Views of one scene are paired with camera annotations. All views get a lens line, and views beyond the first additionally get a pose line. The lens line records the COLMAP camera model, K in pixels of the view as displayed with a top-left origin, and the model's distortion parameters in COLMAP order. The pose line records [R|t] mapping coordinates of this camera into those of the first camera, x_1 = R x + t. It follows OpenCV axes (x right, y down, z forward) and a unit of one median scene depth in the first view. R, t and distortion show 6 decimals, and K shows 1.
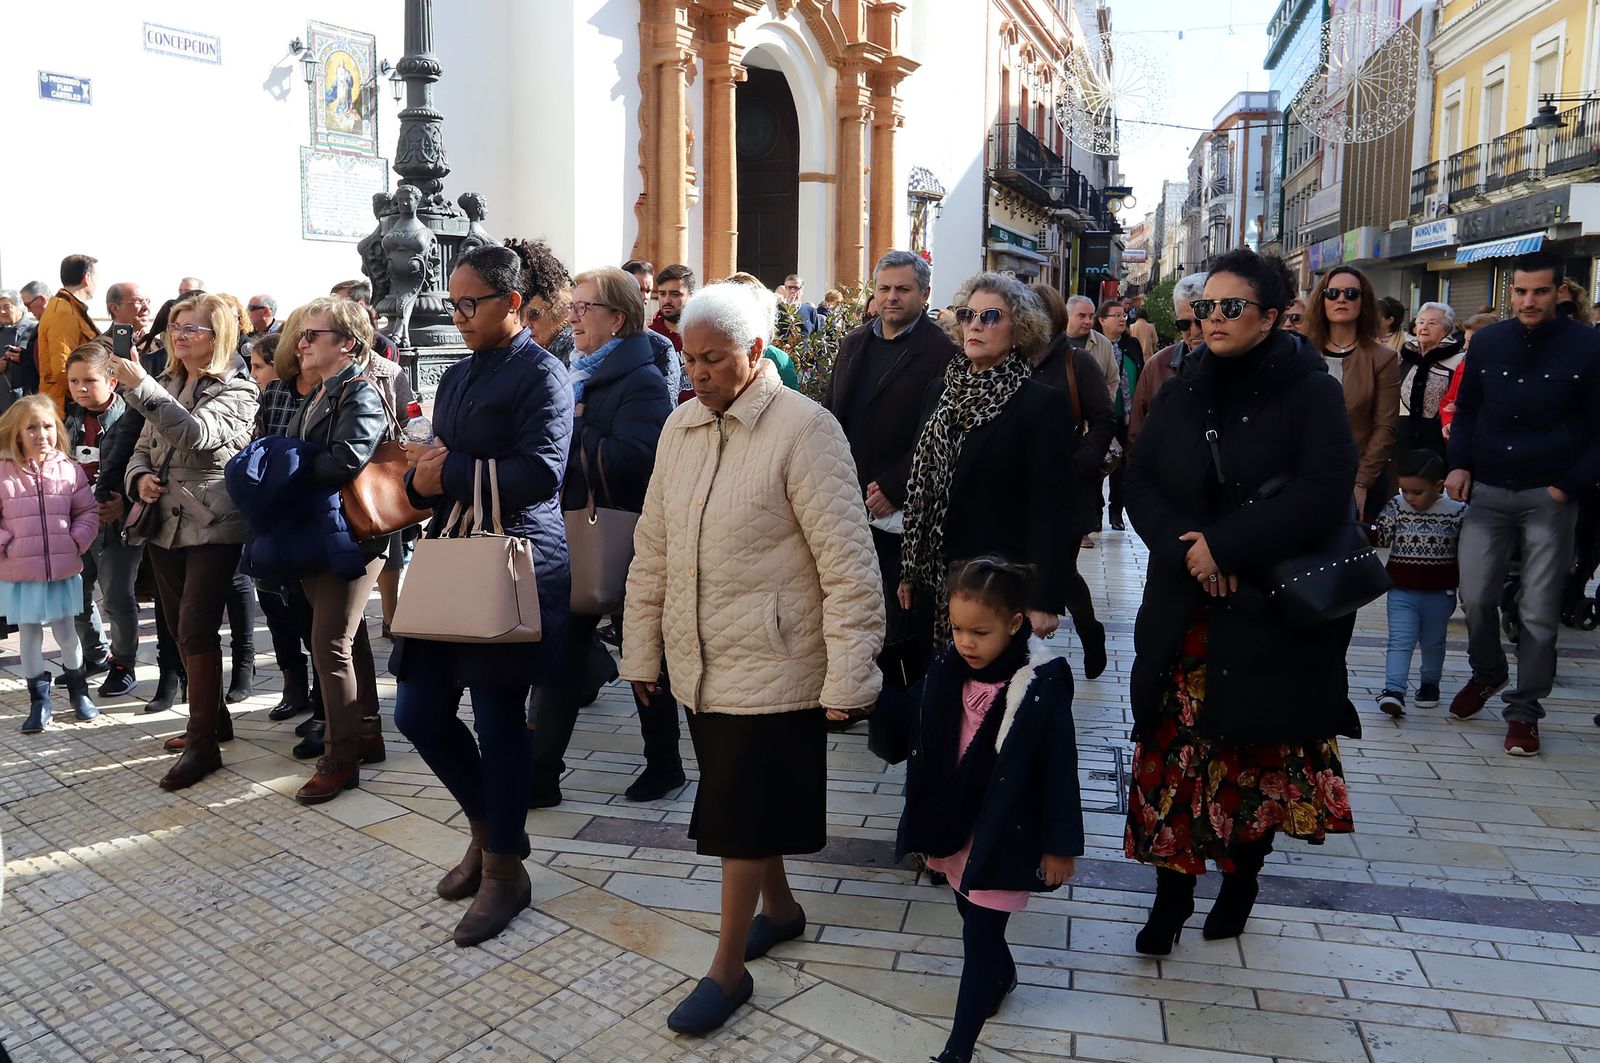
lens RADIAL K [[1424.4, 0, 728.4], [0, 1424.4, 518.8], [0, 0, 1]] dist [-0.036163, 0.098657]
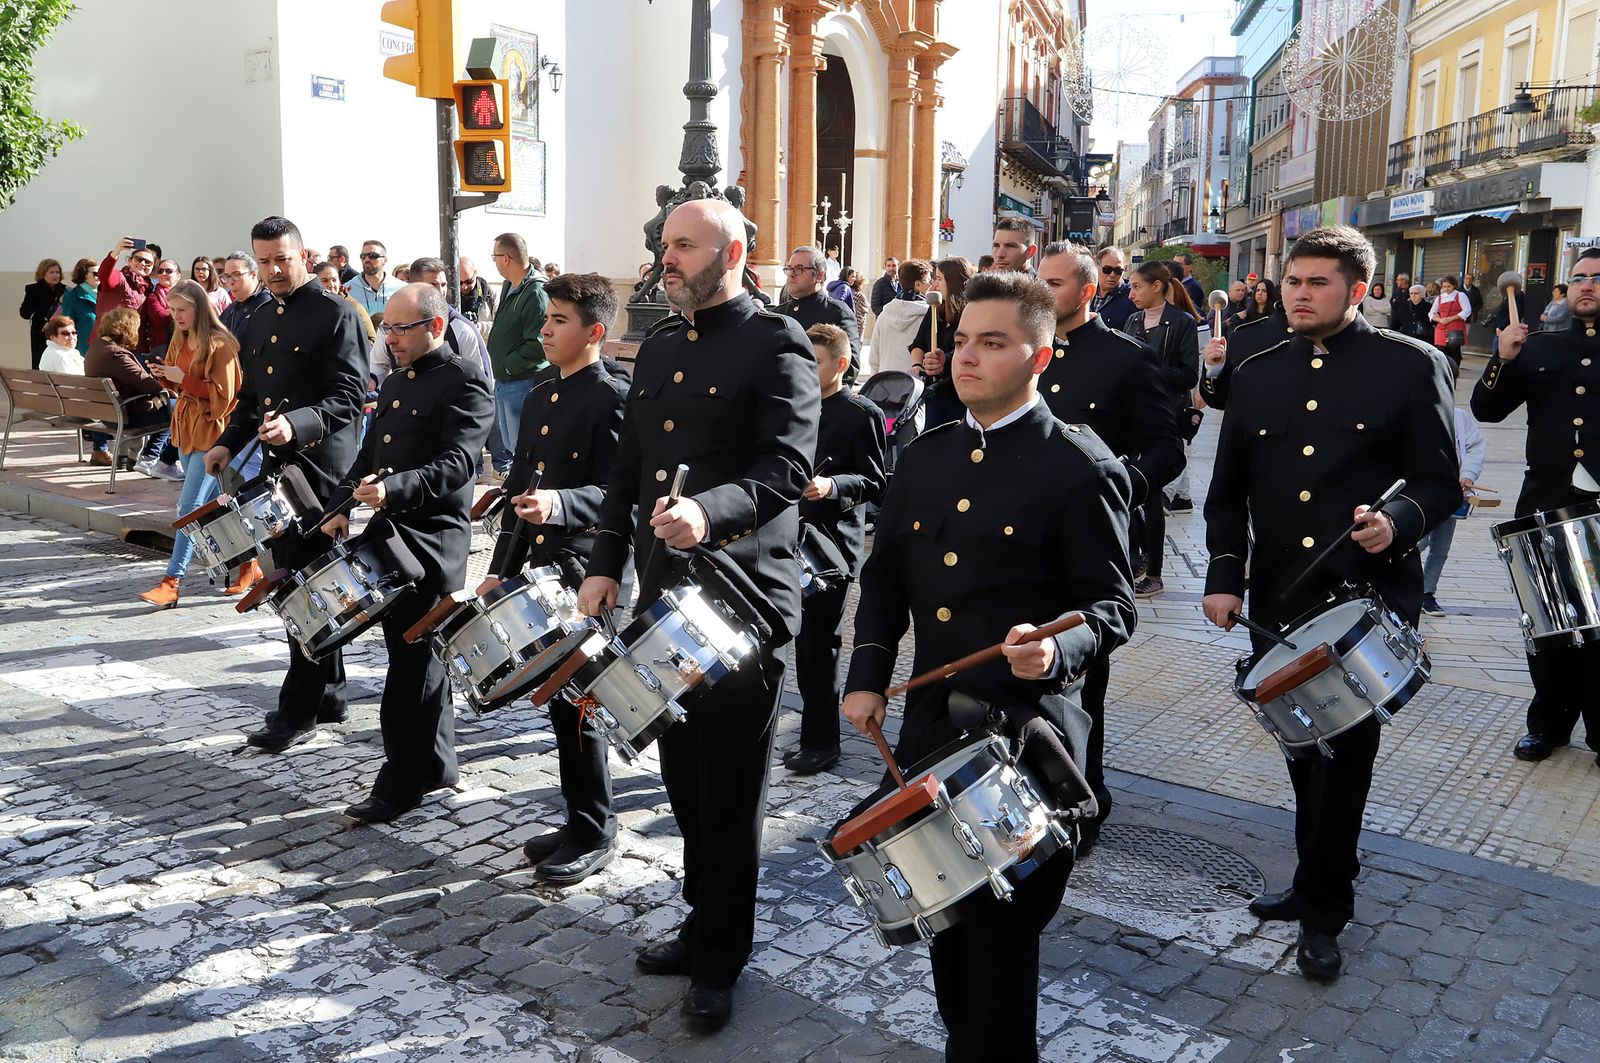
lens RADIAL K [[1424.4, 0, 728.4], [0, 1424.4, 518.8], [0, 0, 1]] dist [-0.036163, 0.098657]
pose [[0.999621, 0.000294, 0.027540, -0.062203], [-0.001038, 0.999635, 0.027000, 0.010838], [-0.027522, -0.027018, 0.999256, -0.084676]]
